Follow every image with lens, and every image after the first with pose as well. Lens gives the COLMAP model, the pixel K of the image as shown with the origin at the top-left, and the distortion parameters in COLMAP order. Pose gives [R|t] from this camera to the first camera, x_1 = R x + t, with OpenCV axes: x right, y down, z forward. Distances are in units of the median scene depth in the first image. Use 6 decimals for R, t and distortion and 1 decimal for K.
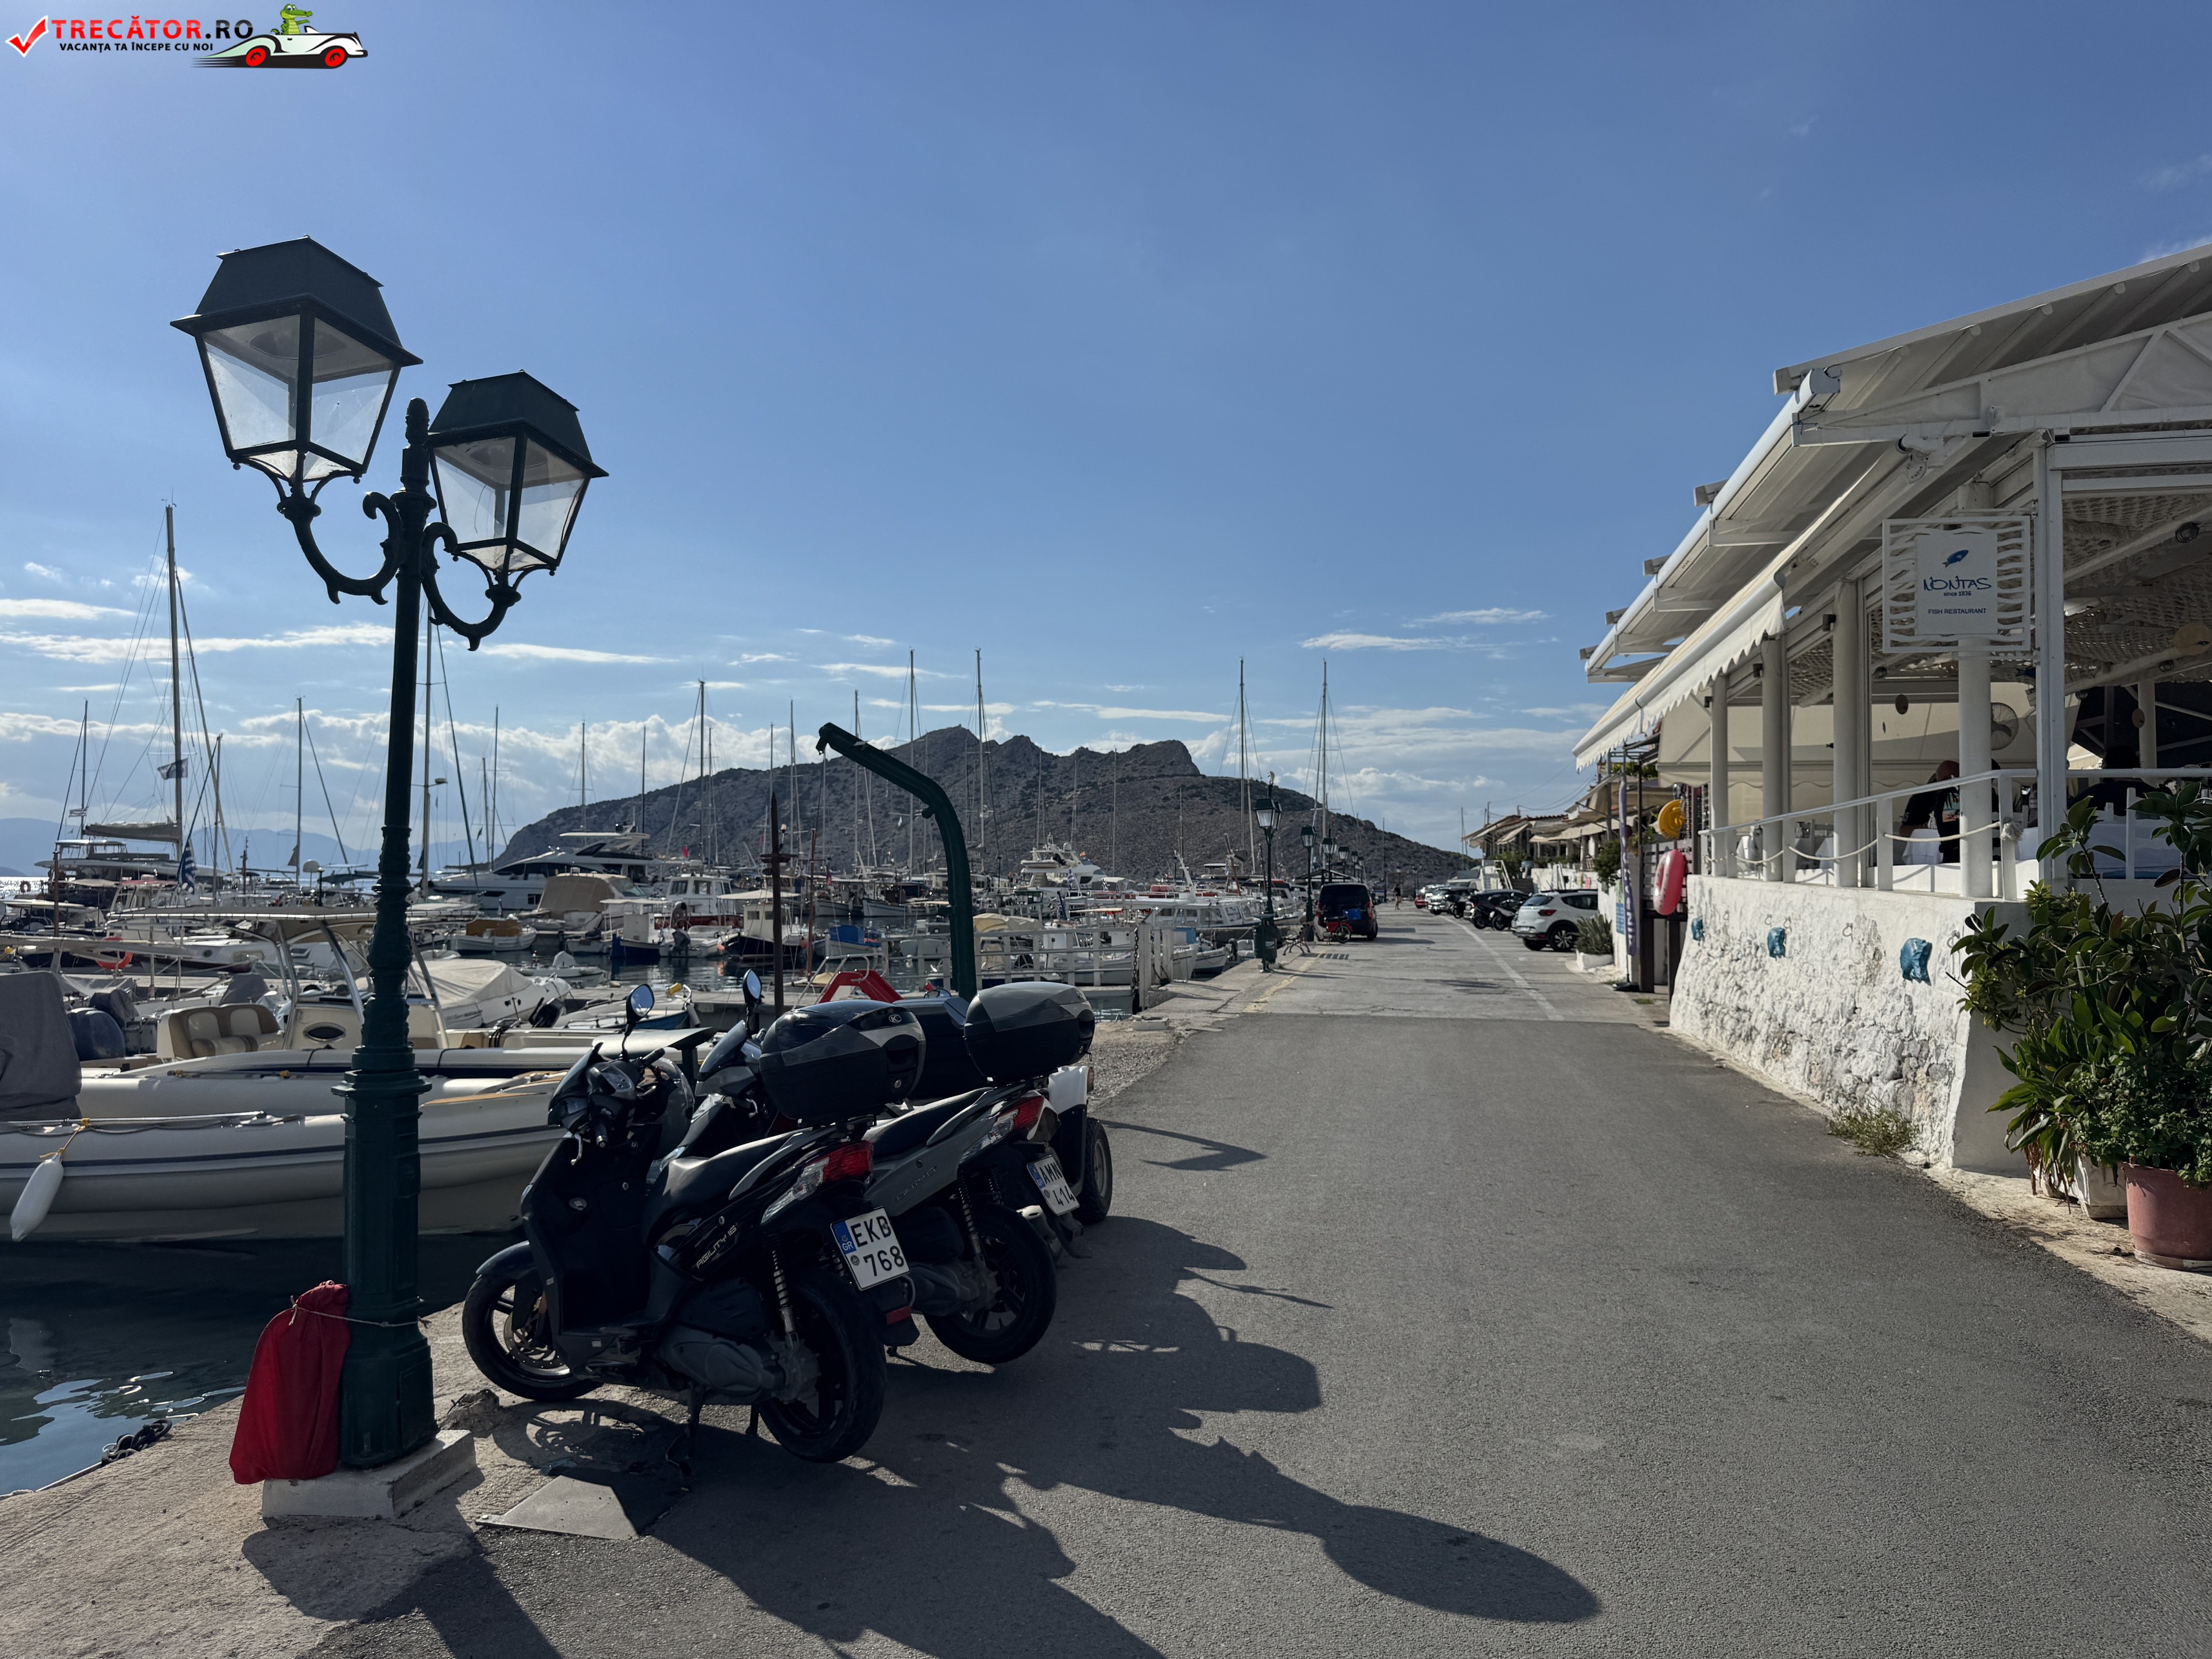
lens RADIAL K [[1449.4, 0, 1106.0], [0, 1449.4, 829.5], [0, 0, 1]] dist [0.069239, 0.000160]
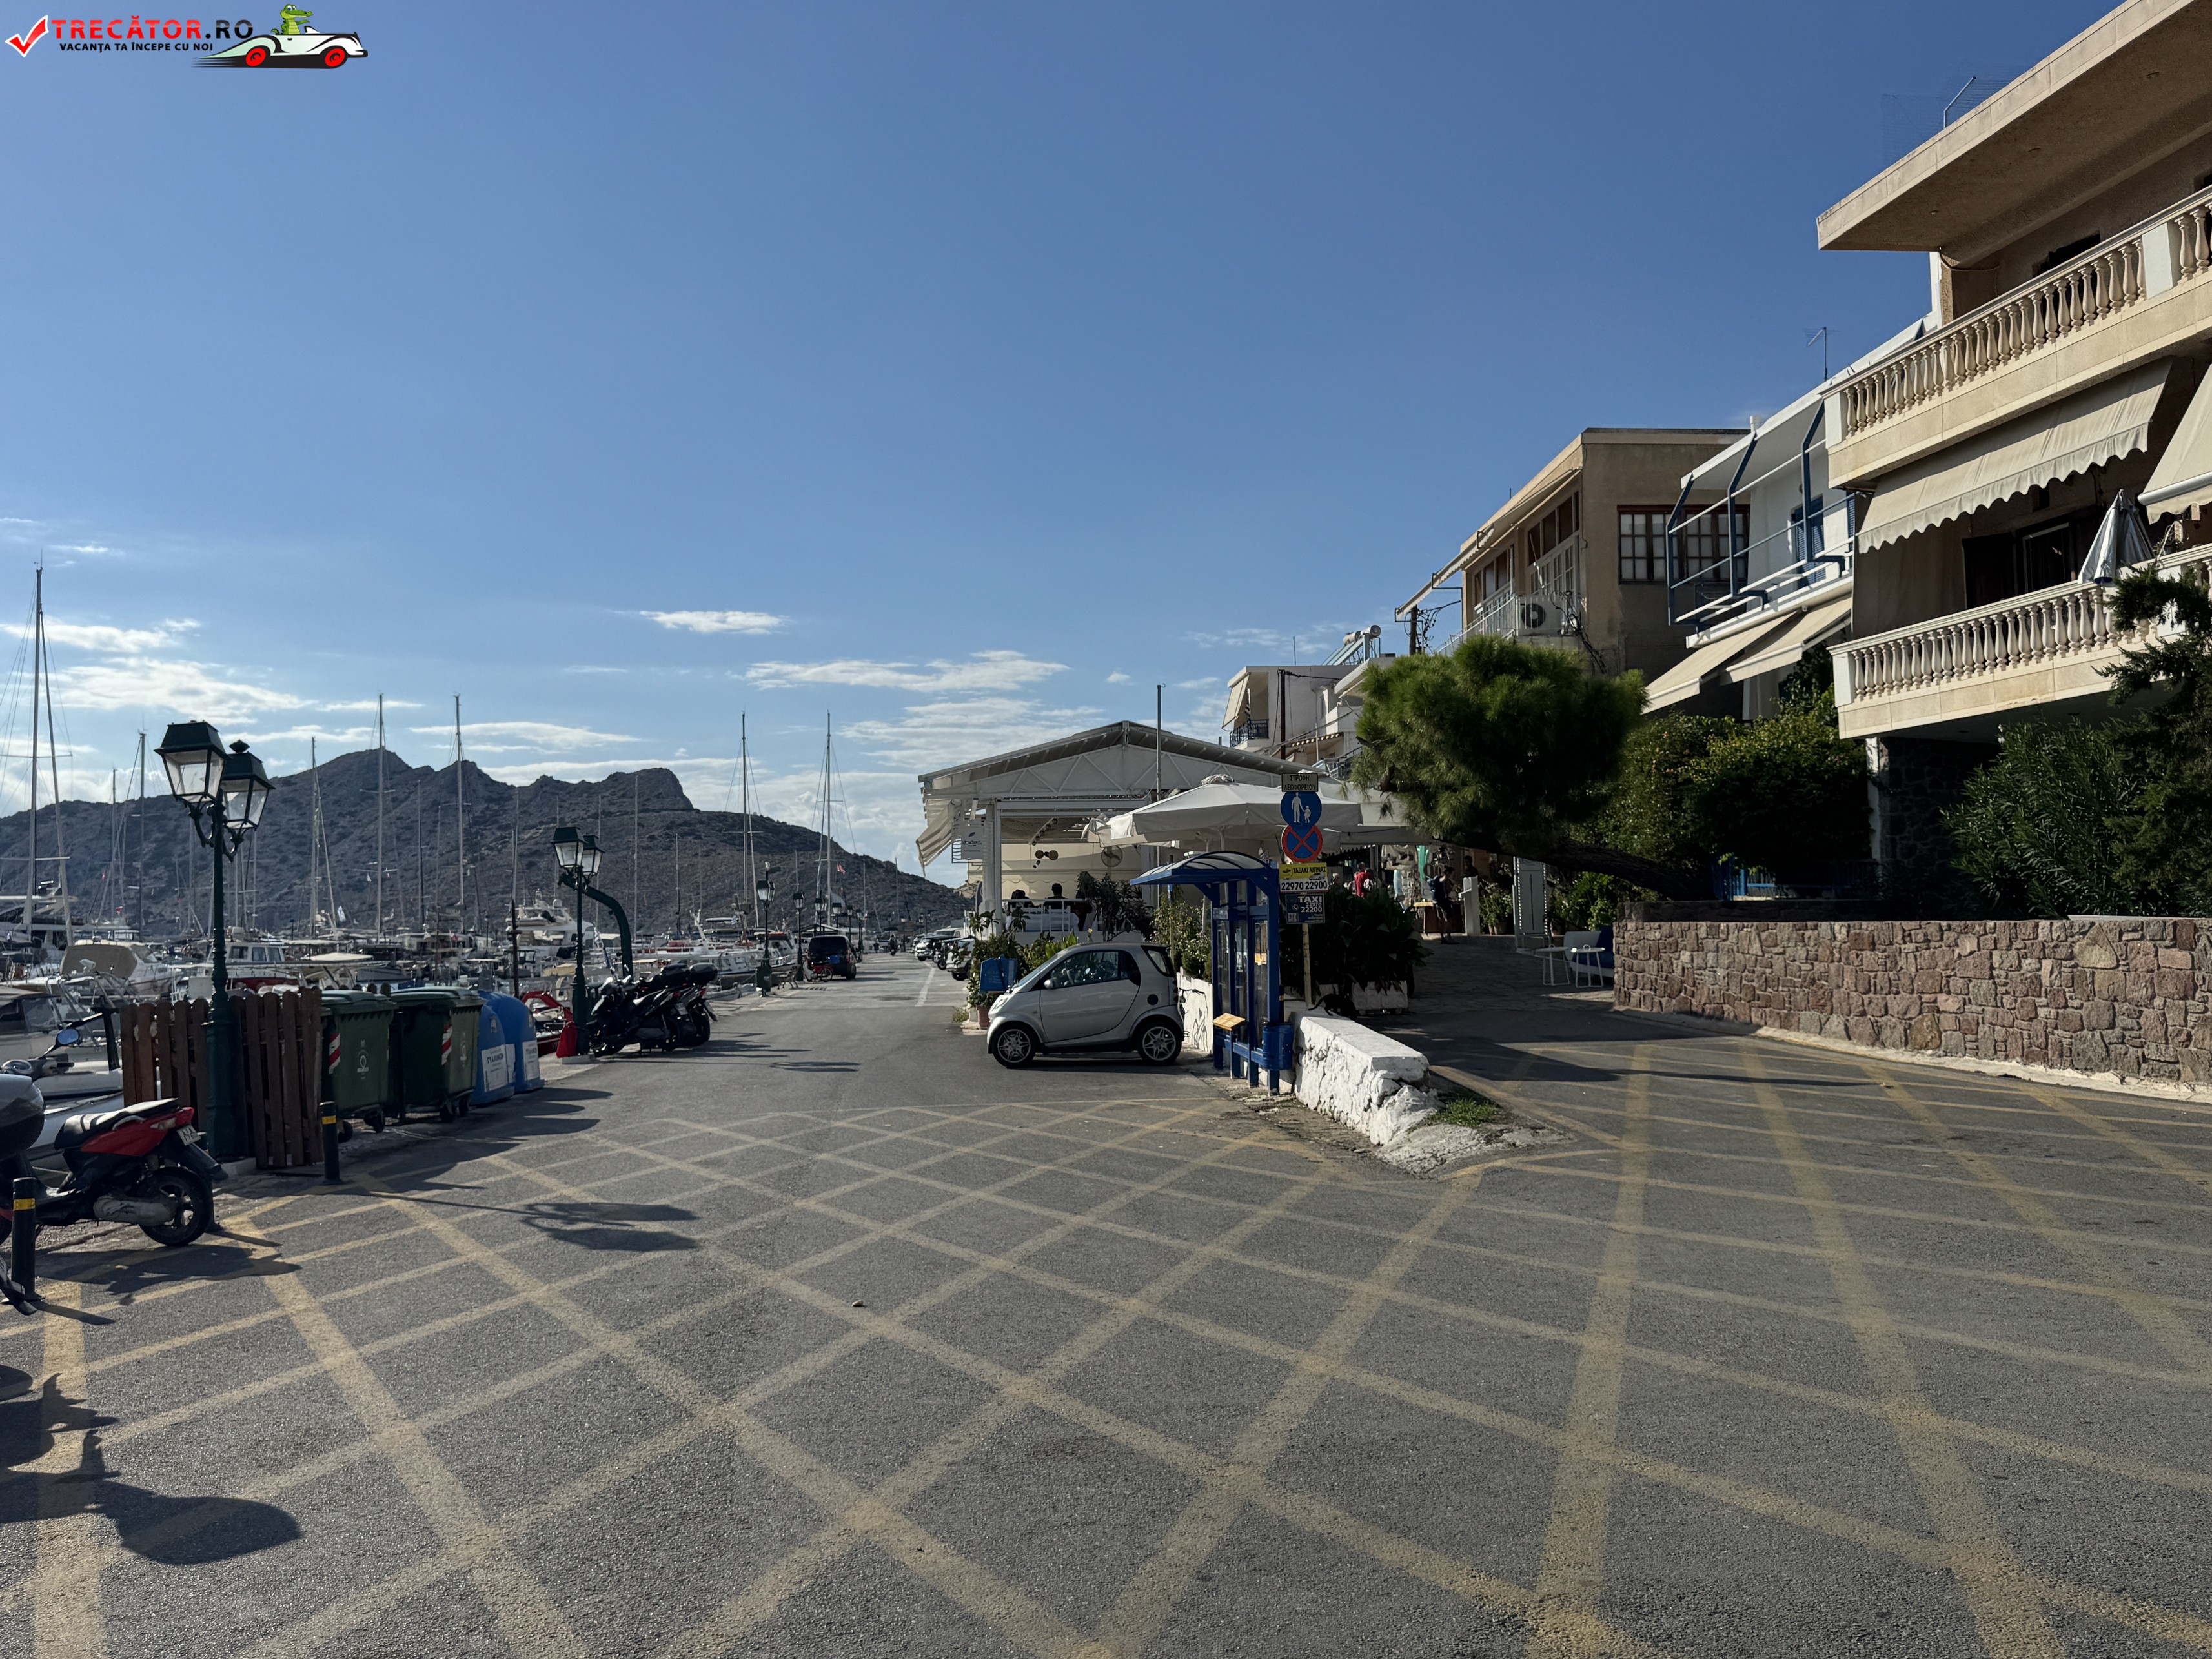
lens RADIAL K [[1735.1, 0, 1106.0], [0, 1735.1, 829.5], [0, 0, 1]] dist [0.001218, -0.004053]
pose [[0.955418, -0.003498, 0.295237, -0.018885], [0.010492, 0.999701, -0.022107, -0.007200], [-0.295071, 0.024219, 0.955168, -0.189201]]
